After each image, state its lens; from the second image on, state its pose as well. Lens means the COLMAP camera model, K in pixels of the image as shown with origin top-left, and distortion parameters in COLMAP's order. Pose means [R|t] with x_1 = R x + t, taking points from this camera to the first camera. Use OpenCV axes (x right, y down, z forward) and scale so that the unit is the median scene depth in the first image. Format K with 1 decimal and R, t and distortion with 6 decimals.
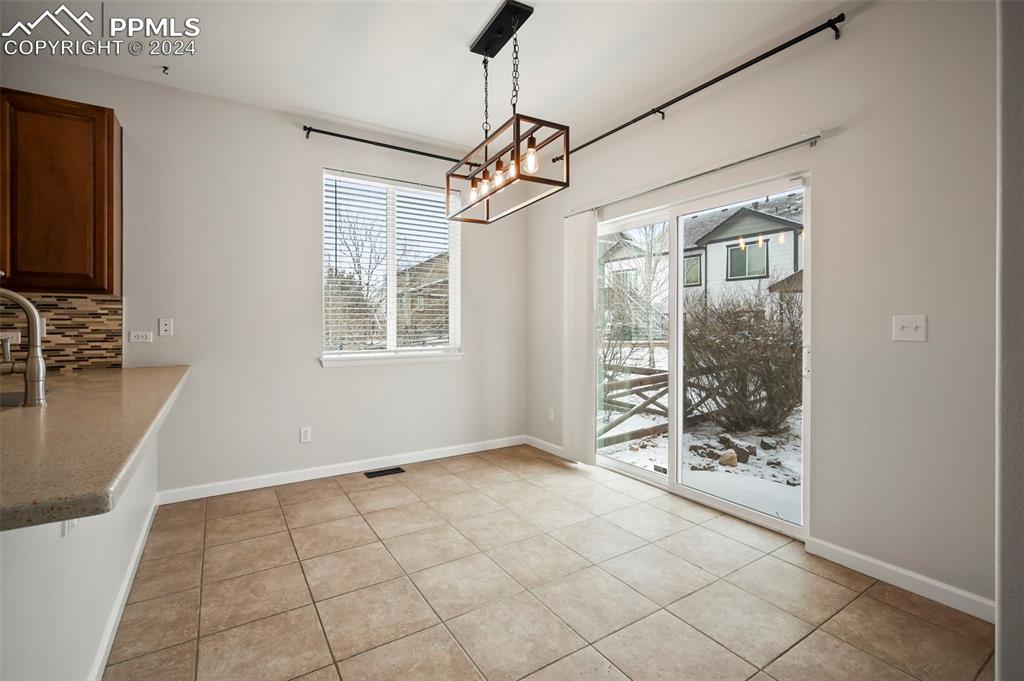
lens RADIAL K [[459.9, 0, 509.6], [0, 459.9, 323.1], [0, 0, 1]] dist [-0.001798, -0.000094]
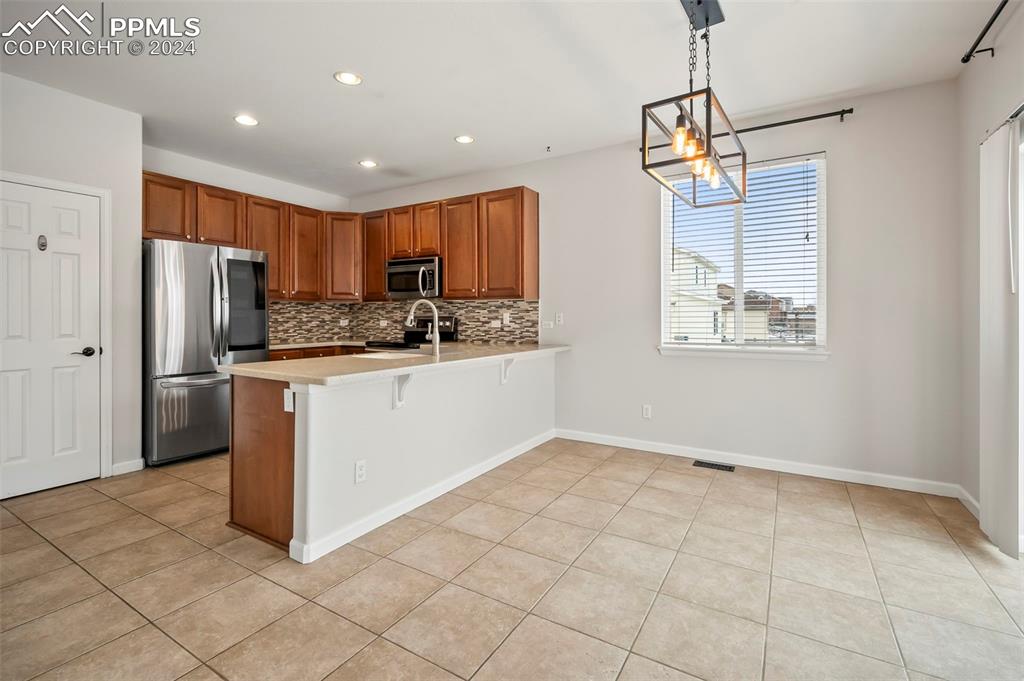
lens RADIAL K [[459.9, 0, 505.2], [0, 459.9, 315.5], [0, 0, 1]] dist [-0.001798, -0.000094]
pose [[0.435988, -0.001869, -0.899951, 0.555895], [0.002084, 0.999997, -0.001067, -0.000035], [0.899950, -0.001410, 0.435990, 0.210933]]
